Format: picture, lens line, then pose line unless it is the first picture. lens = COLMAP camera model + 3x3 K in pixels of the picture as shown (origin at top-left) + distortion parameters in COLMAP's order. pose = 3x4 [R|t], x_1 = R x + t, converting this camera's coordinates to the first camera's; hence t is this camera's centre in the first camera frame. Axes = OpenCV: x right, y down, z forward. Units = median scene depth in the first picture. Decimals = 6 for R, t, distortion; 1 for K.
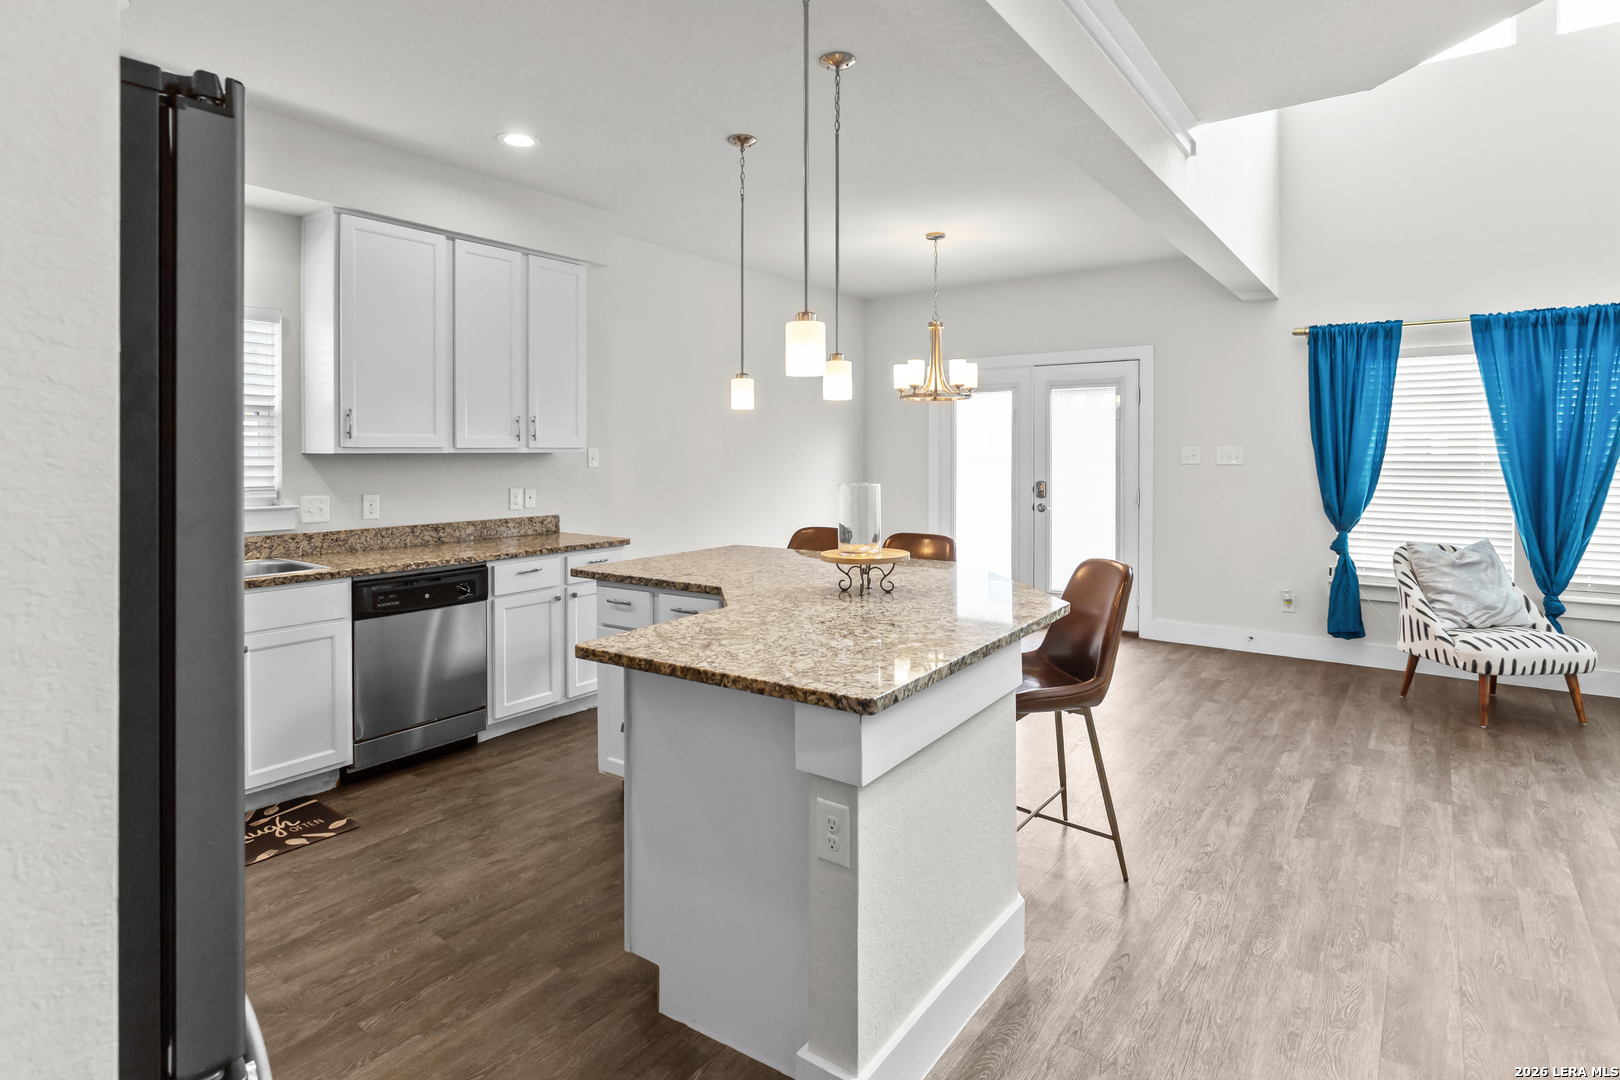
lens RADIAL K [[829.4, 0, 796.0], [0, 829.4, 462.1], [0, 0, 1]] dist [-0.016716, 0.008660]
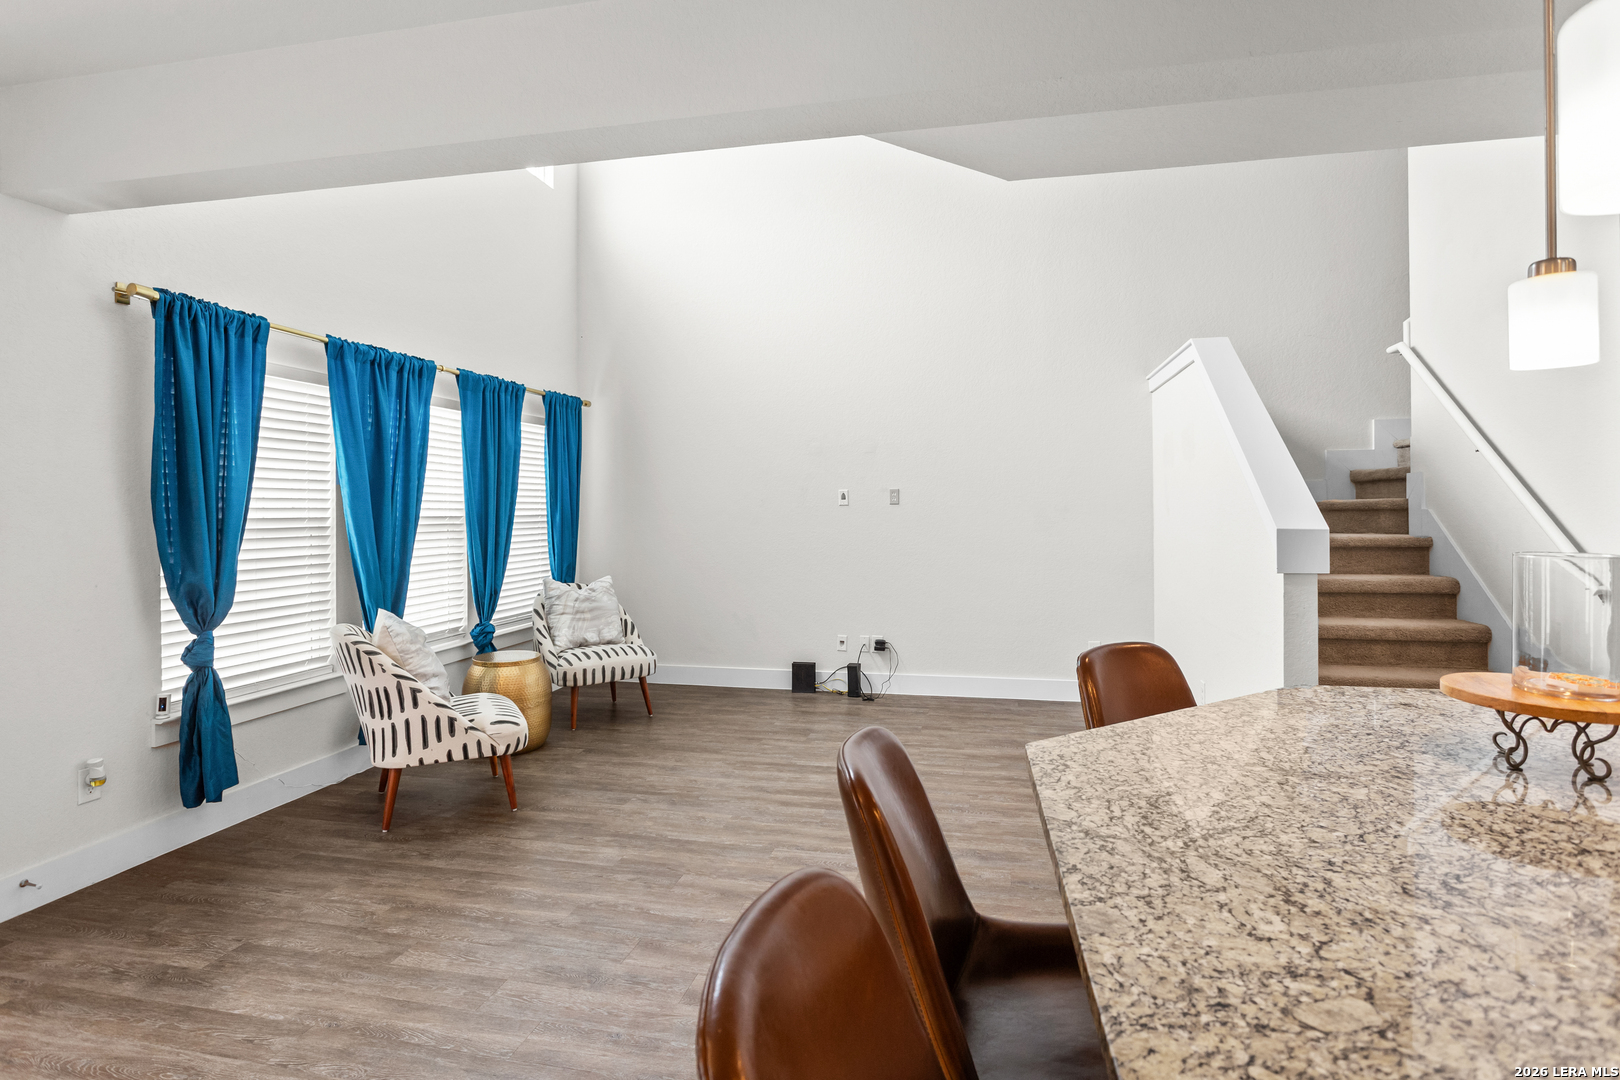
lens RADIAL K [[829.4, 0, 809.6], [0, 829.4, 508.8], [0, 0, 1]] dist [-0.016716, 0.008660]
pose [[-0.419935, 0.002843, 0.907550, -0.115210], [0.014908, 0.999882, 0.003766, -0.006495], [-0.907432, 0.015111, -0.419928, 1.009843]]
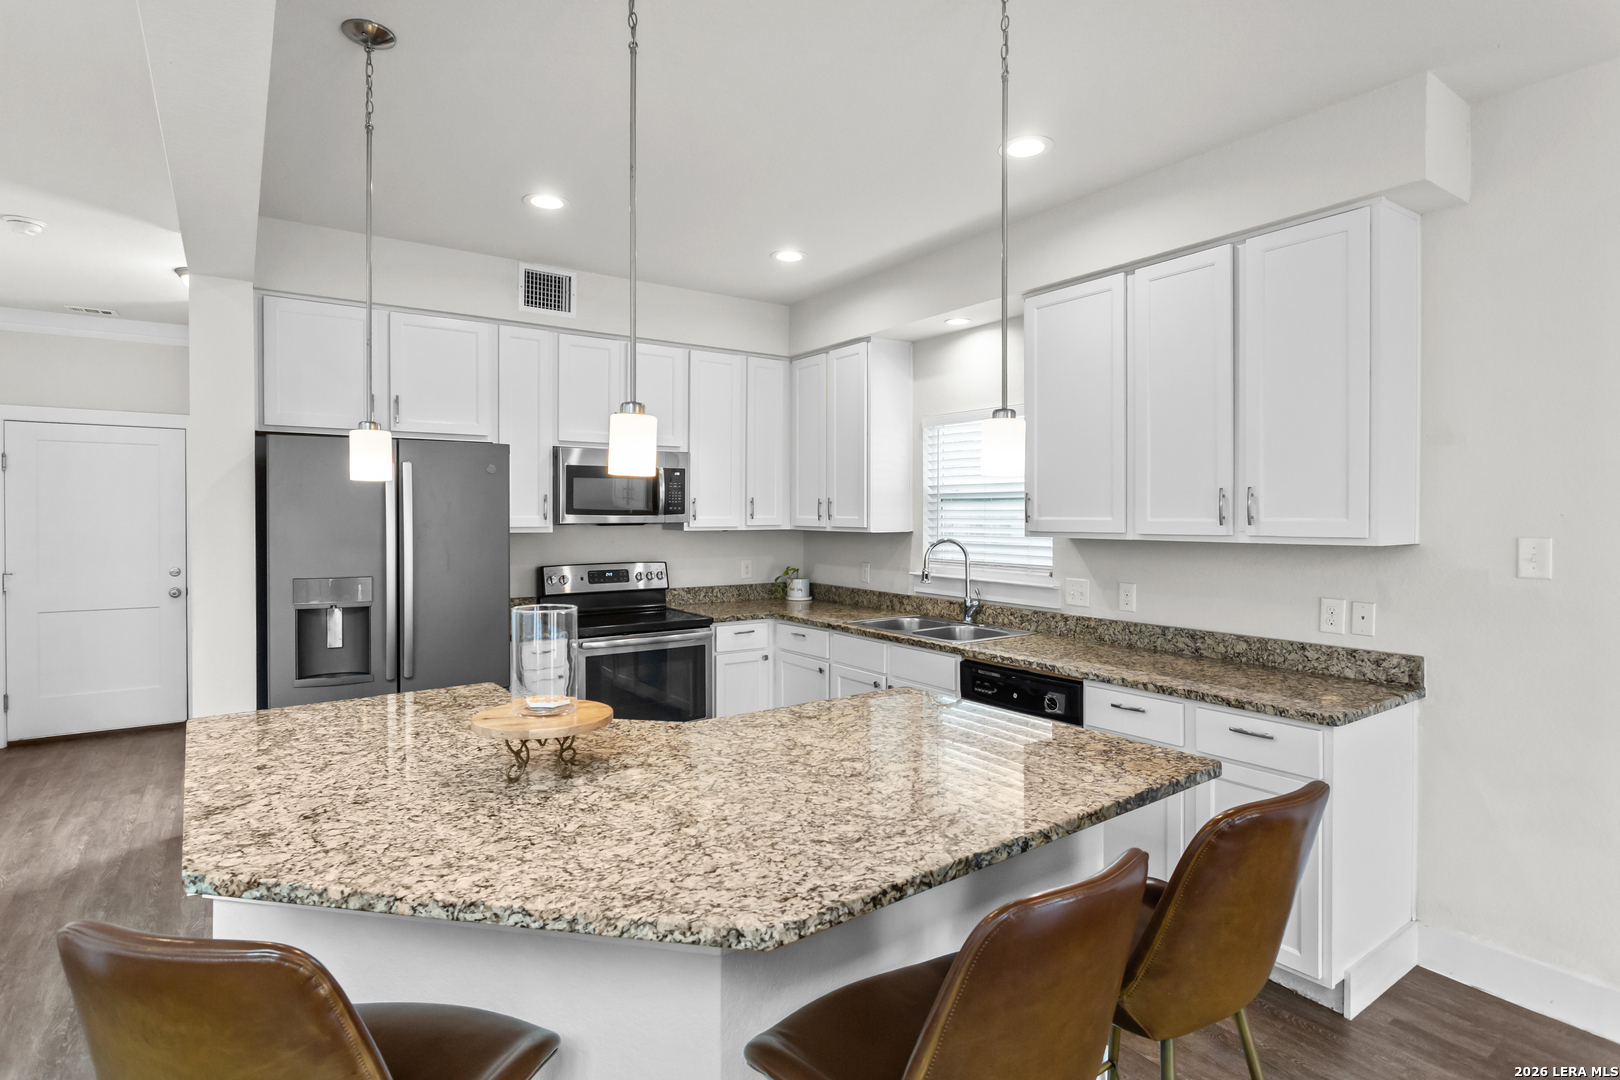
lens RADIAL K [[829.4, 0, 794.3], [0, 829.4, 521.4], [0, 0, 1]] dist [-0.016716, 0.008660]
pose [[-0.316705, 0.011790, -0.948451, 0.408463], [-0.008736, 0.999844, 0.015345, -0.035102], [0.948484, 0.013145, -0.316552, 0.867175]]
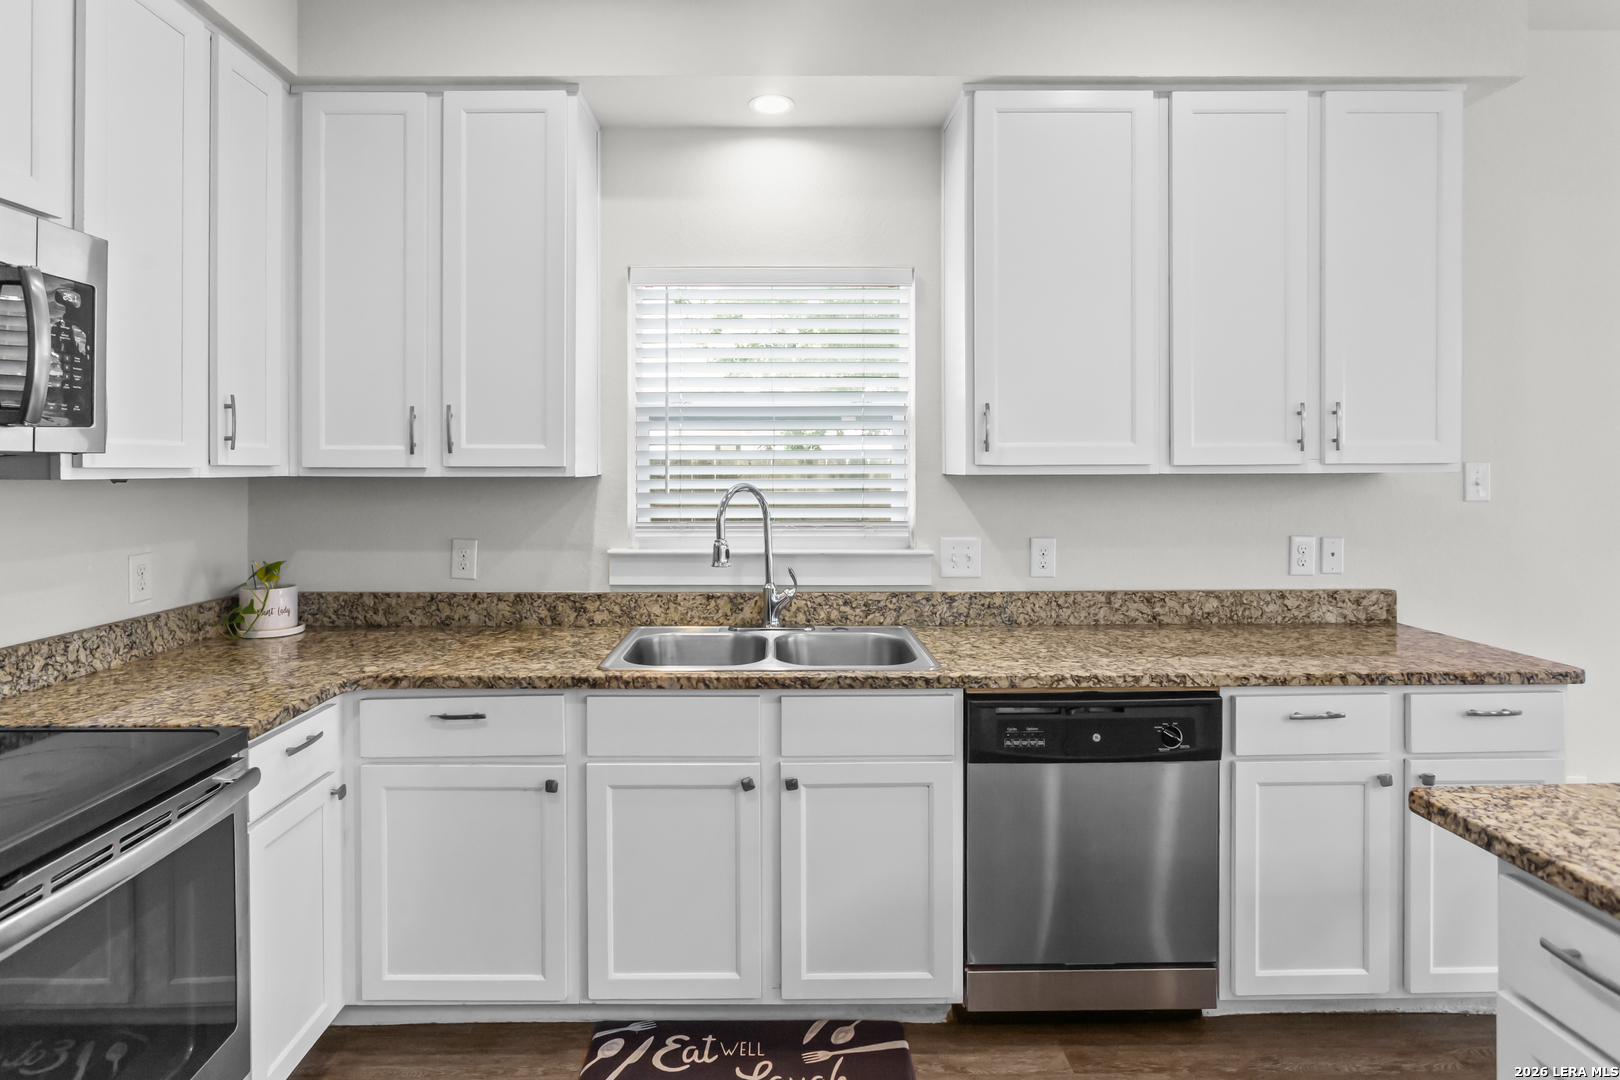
lens RADIAL K [[829.4, 0, 793.9], [0, 829.4, 477.0], [0, 0, 1]] dist [-0.016716, 0.008660]
pose [[0.601109, 0.005784, -0.799146, -0.109555], [-0.004724, 0.999982, 0.003684, -0.008857], [0.799153, 0.001560, 0.601126, 0.424450]]
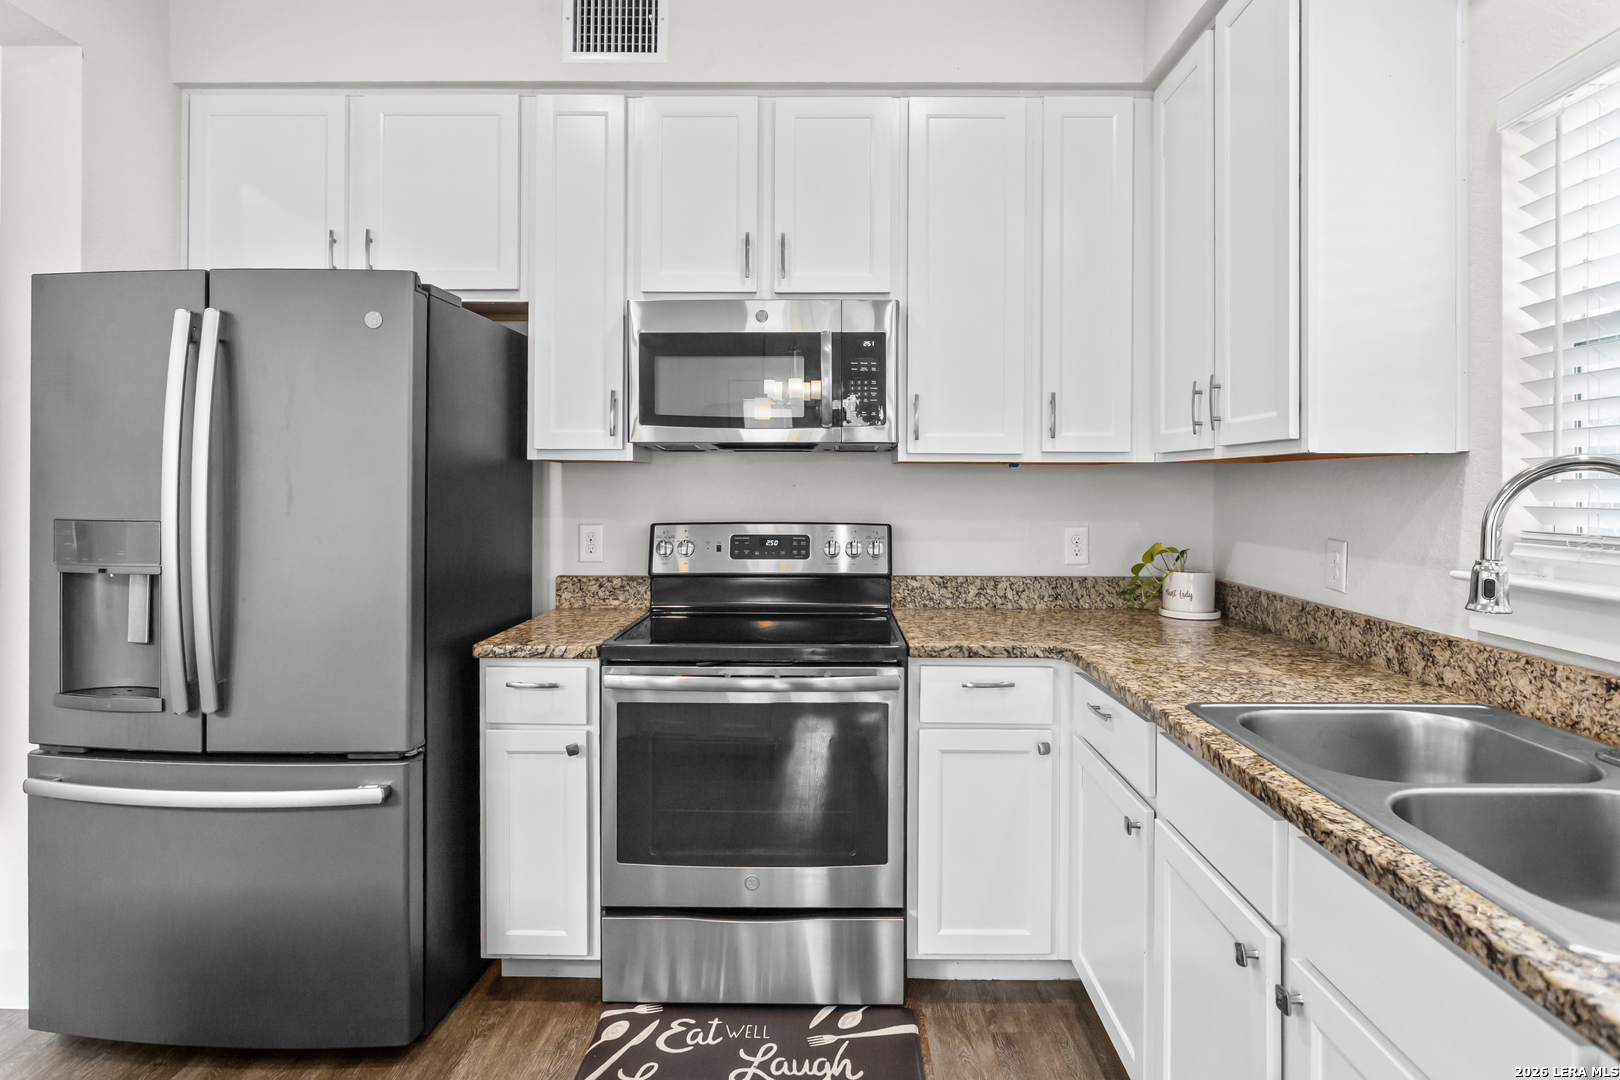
lens RADIAL K [[829.4, 0, 824.0], [0, 829.4, 485.9], [0, 0, 1]] dist [-0.016716, 0.008660]
pose [[-0.797403, -0.005260, -0.603424, -0.213111], [-0.009713, 0.999944, 0.004119, 0.009303], [0.603369, 0.009145, -0.797410, 0.791986]]
